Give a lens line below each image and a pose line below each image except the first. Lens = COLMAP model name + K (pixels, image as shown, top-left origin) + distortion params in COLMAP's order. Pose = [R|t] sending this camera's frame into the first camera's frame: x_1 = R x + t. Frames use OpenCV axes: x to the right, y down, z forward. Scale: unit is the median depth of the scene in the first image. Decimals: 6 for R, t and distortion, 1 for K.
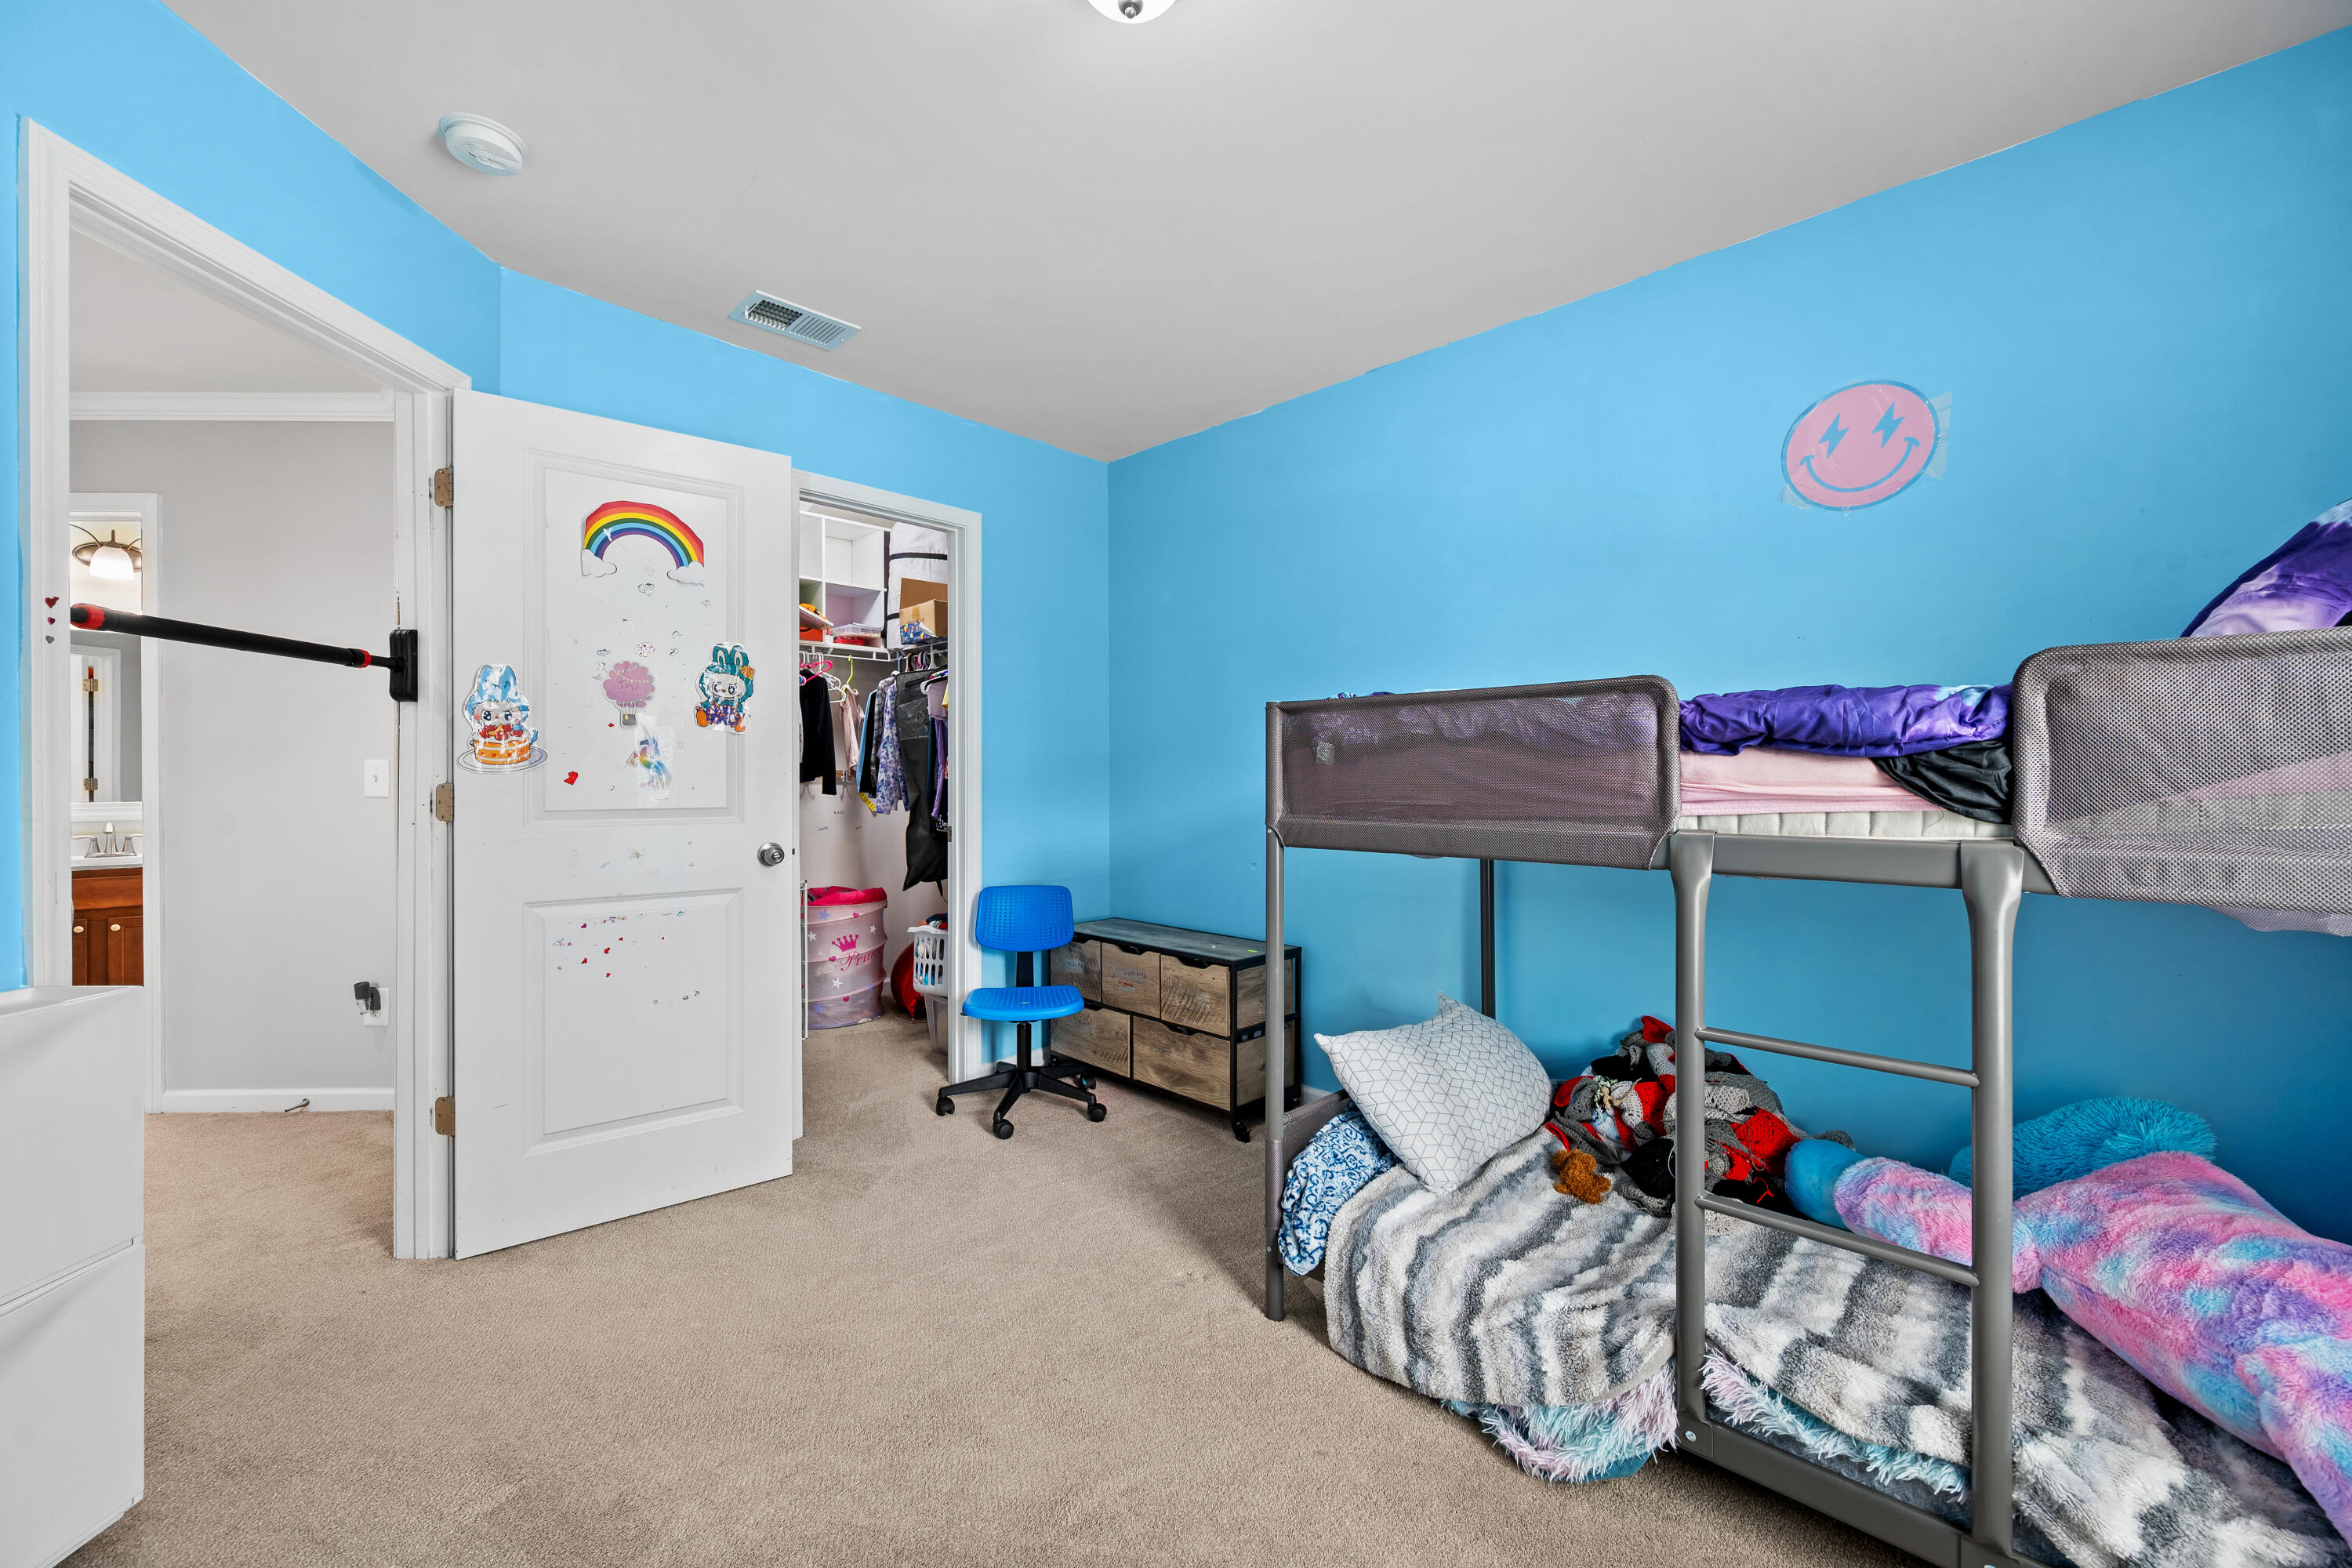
lens RADIAL K [[921.1, 0, 1180.7], [0, 921.1, 778.7], [0, 0, 1]] dist [-0.002448, 0.000965]
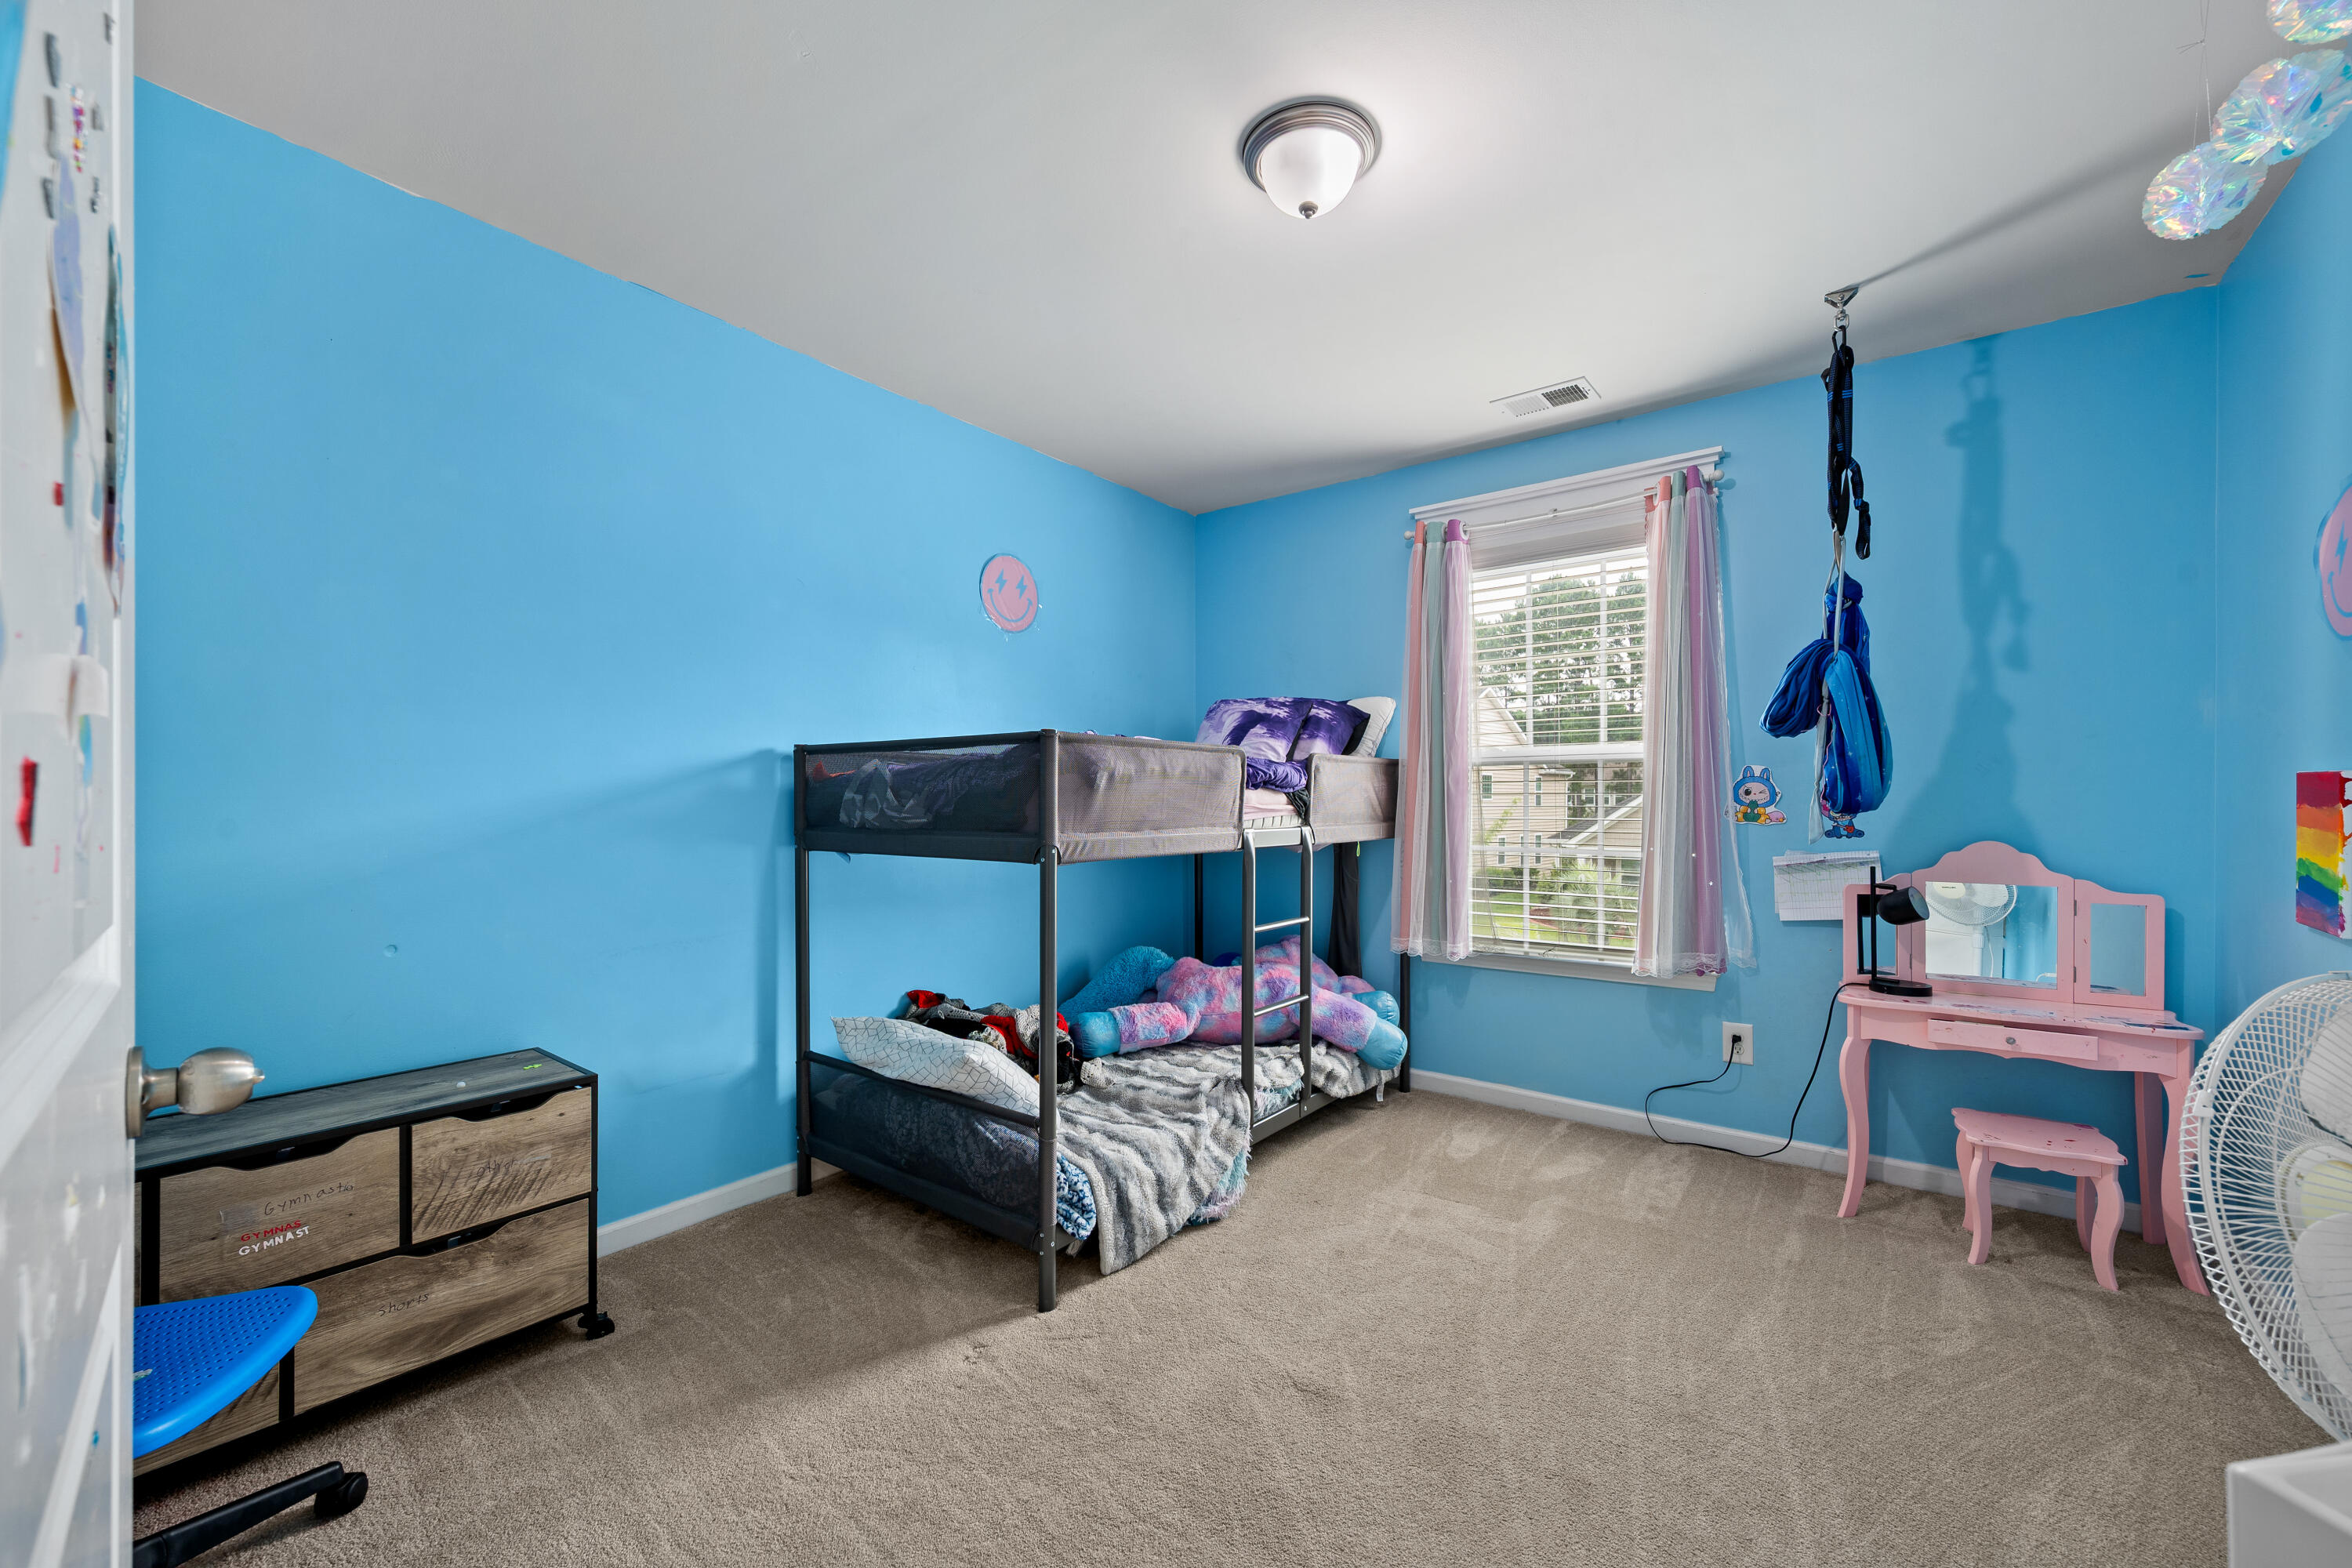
lens RADIAL K [[921.1, 0, 1180.5], [0, 921.1, 793.8], [0, 0, 1]] dist [-0.002448, 0.000965]
pose [[-0.110924, 0.004134, 0.993820, -1.092428], [-0.000409, 0.999991, -0.004205, -0.006555], [-0.993829, -0.000873, -0.110921, 1.080894]]
